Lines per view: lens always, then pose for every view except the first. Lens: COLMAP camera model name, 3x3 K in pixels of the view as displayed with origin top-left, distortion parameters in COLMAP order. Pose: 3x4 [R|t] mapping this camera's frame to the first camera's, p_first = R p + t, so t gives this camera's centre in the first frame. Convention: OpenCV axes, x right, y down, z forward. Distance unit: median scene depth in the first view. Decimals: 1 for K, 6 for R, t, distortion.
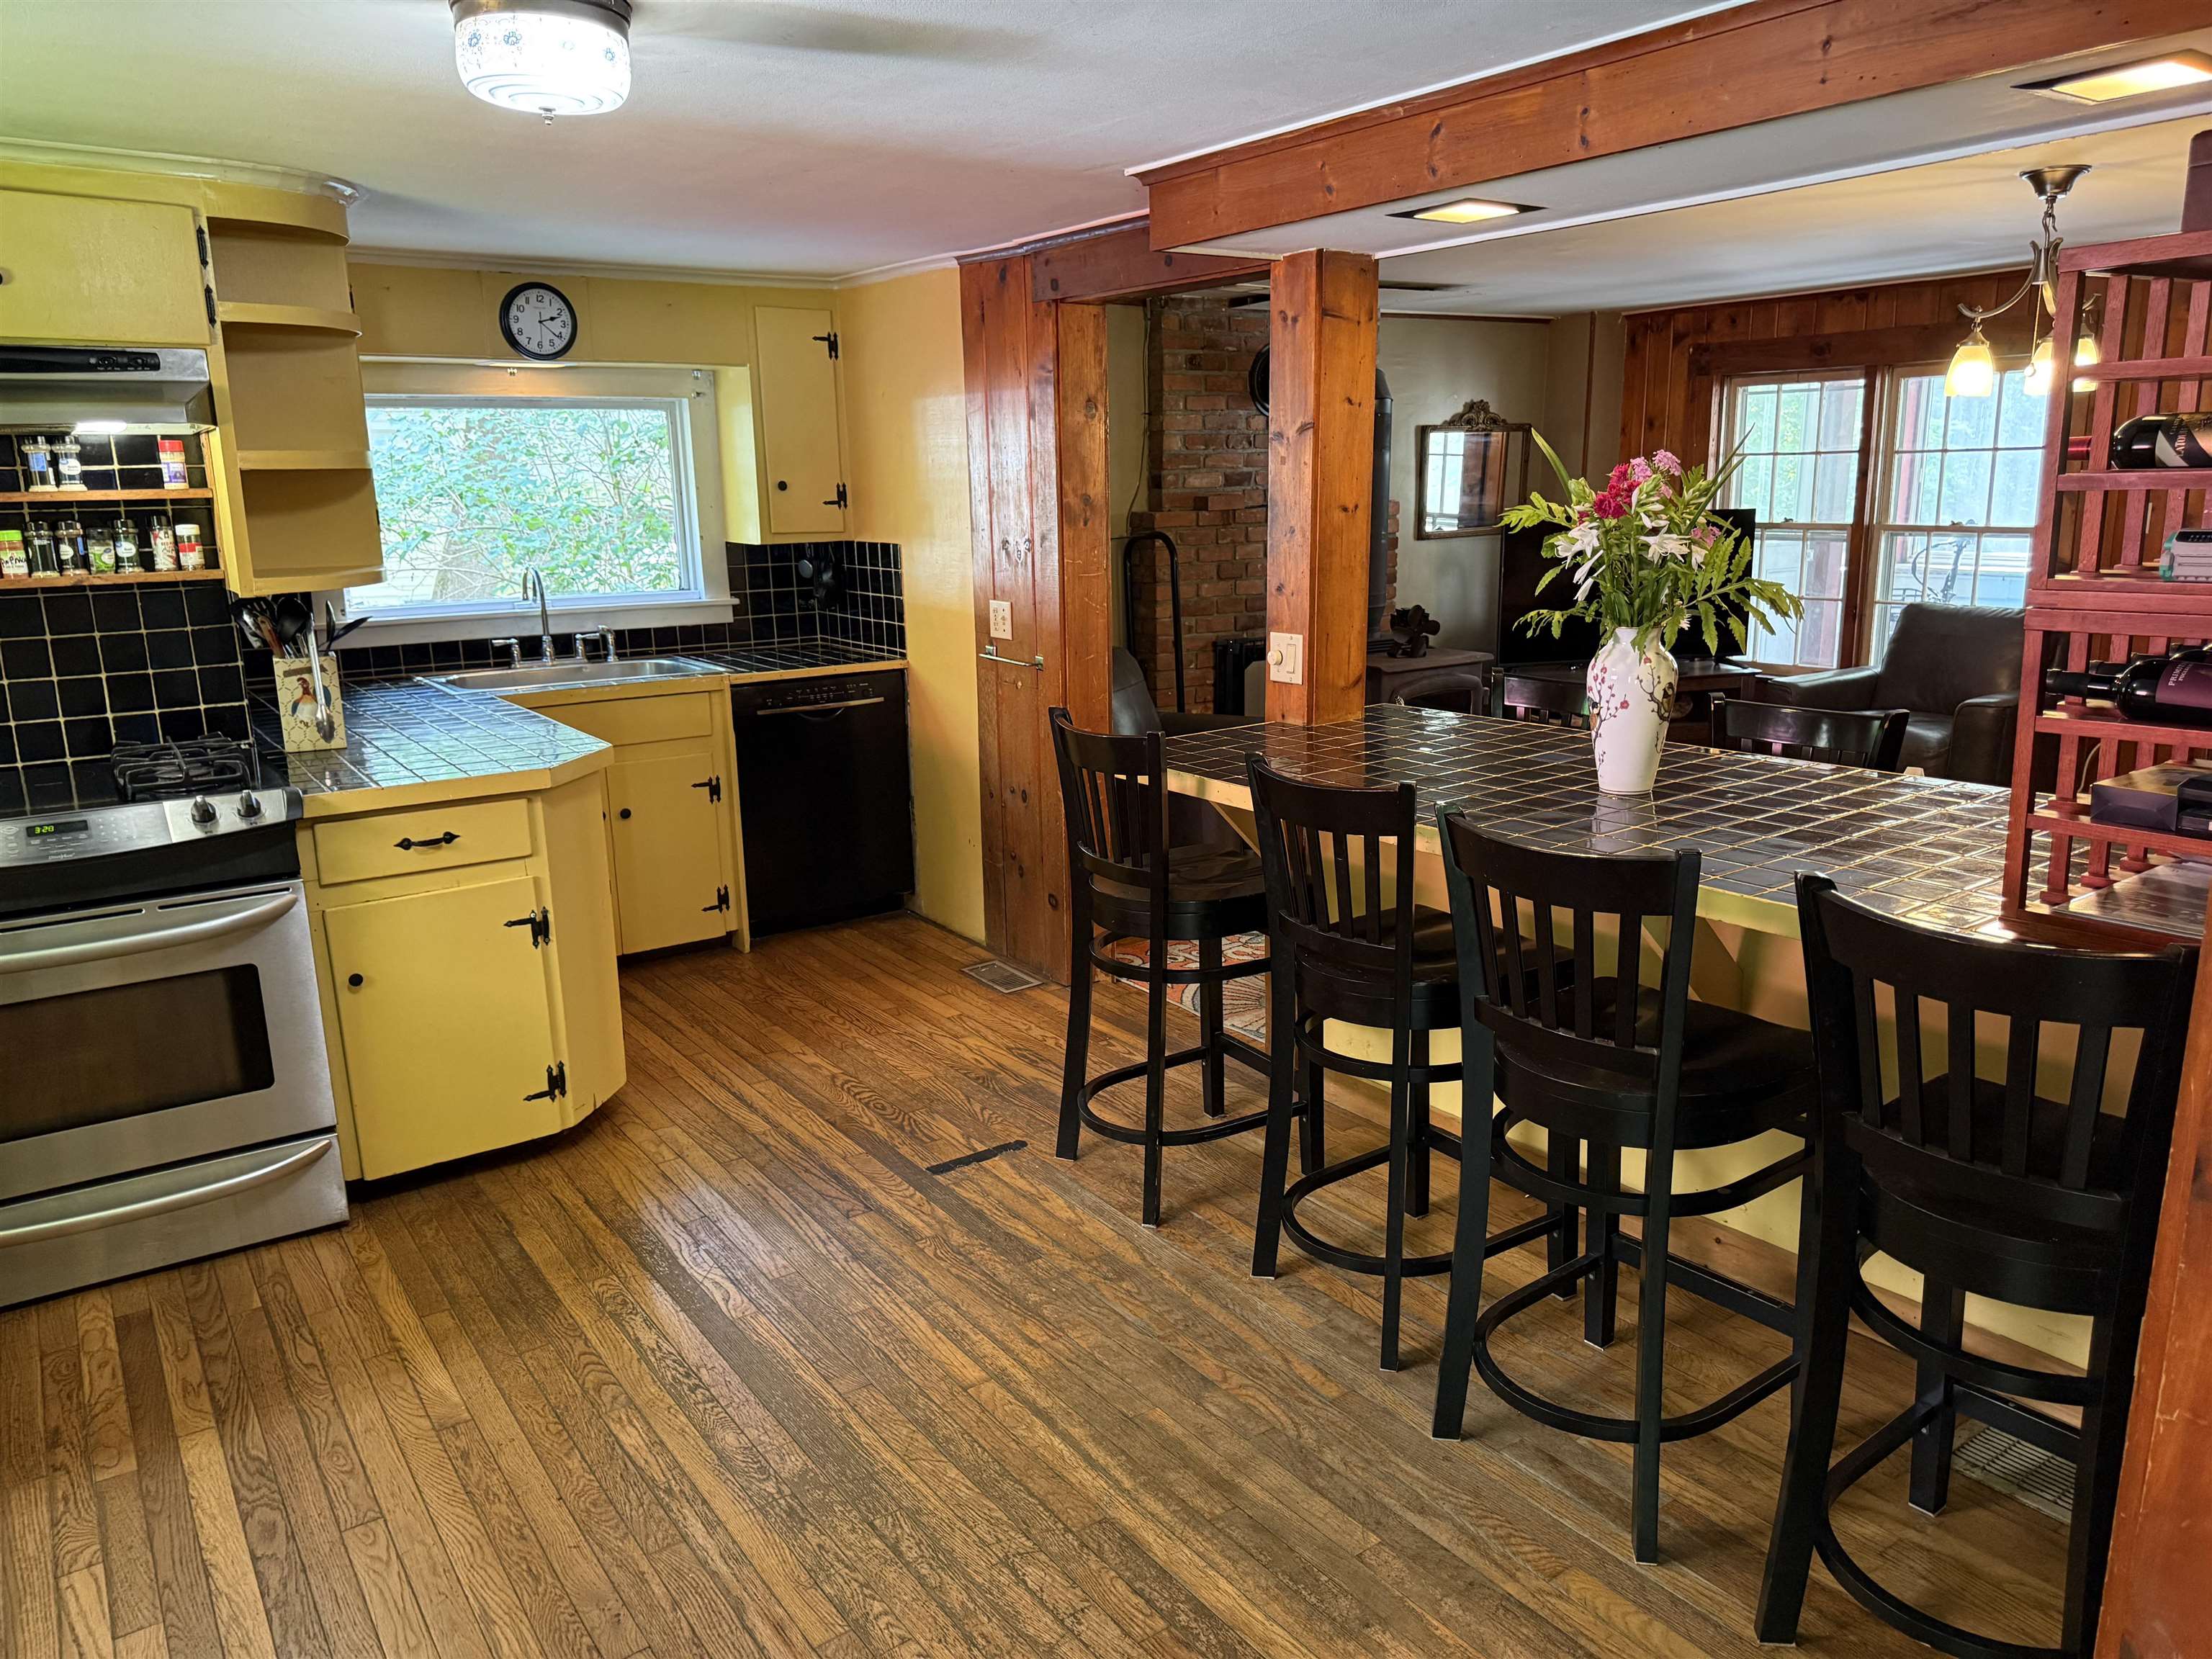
lens RADIAL K [[1557.7, 0, 1106.0], [0, 1557.7, 829.5], [0, 0, 1]] dist [0.137044, -0.208086]
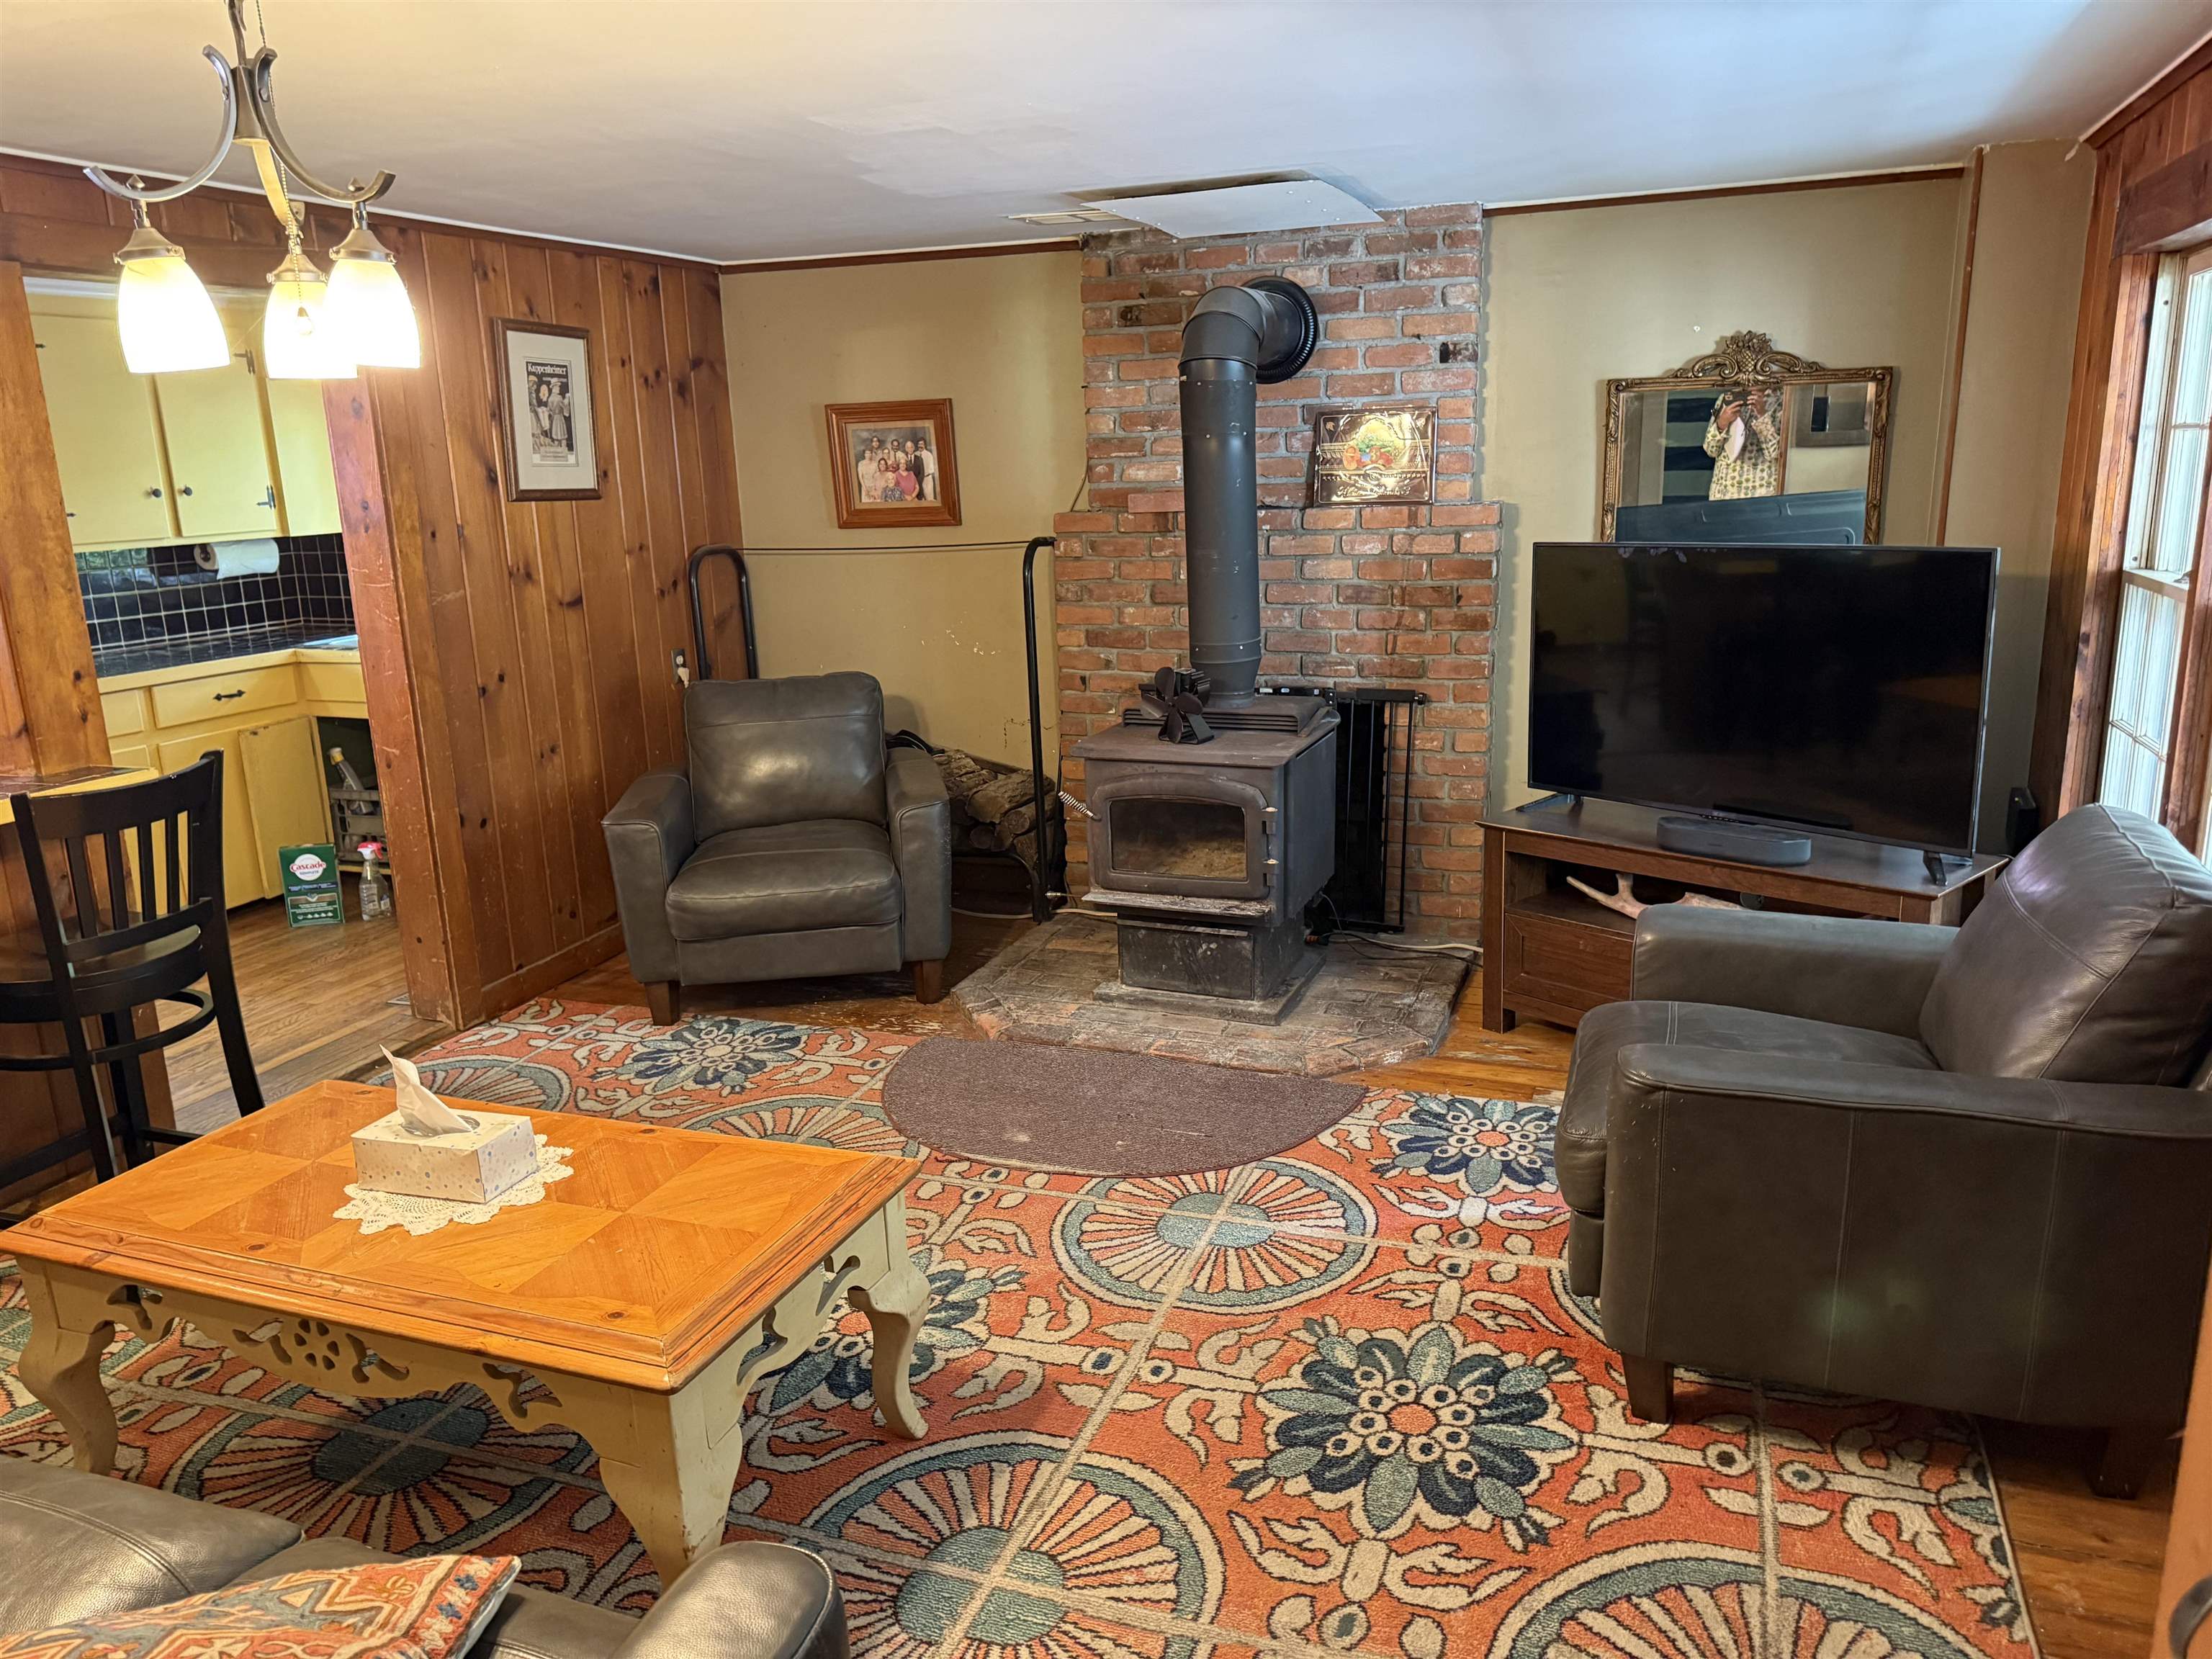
lens RADIAL K [[1555.2, 0, 1117.2], [0, 1555.2, 813.5], [0, 0, 1]] dist [0.130911, -0.171554]
pose [[0.557263, 0.193371, -0.807506, 1.059843], [-0.169910, 0.978483, 0.117058, -0.224985], [0.812766, 0.071971, 0.578127, 0.862162]]
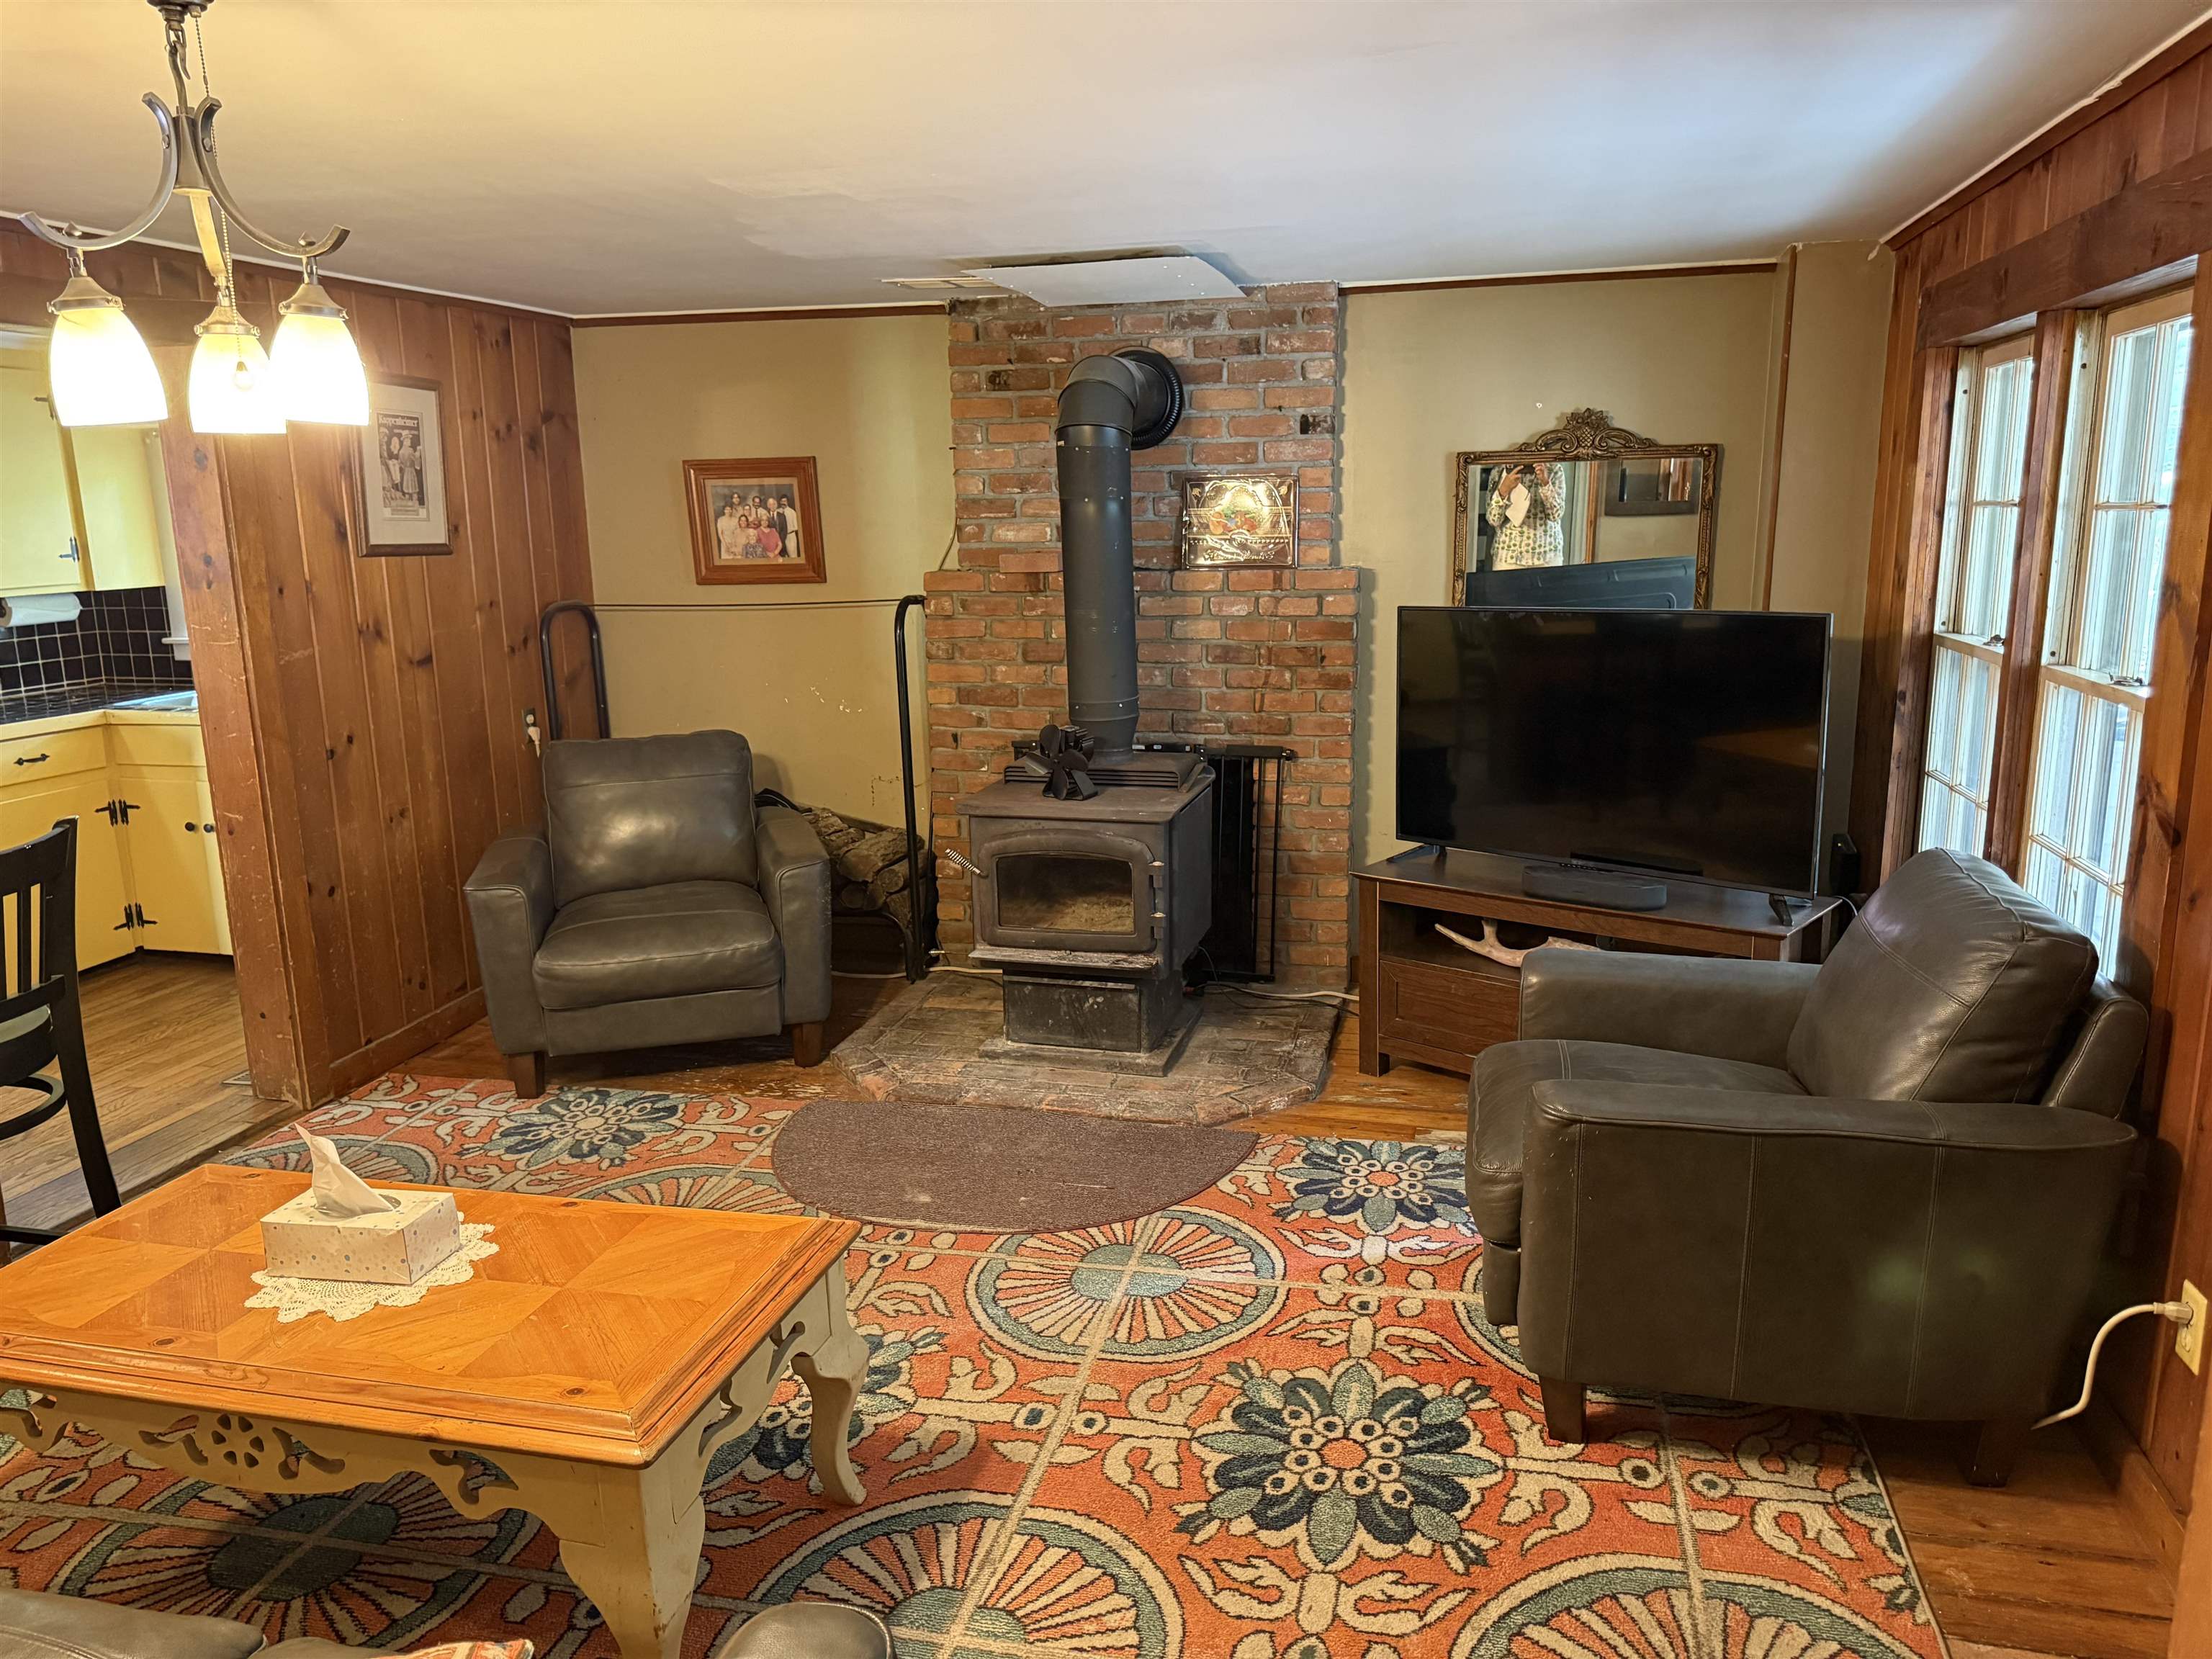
lens RADIAL K [[1557.7, 0, 1106.0], [0, 1557.7, 829.5], [0, 0, 1]] dist [0.137044, -0.208086]
pose [[0.651989, 0.164648, -0.740136, 1.037881], [-0.167467, 0.983302, 0.071220, -0.216716], [0.739503, 0.077514, 0.668675, 0.813066]]
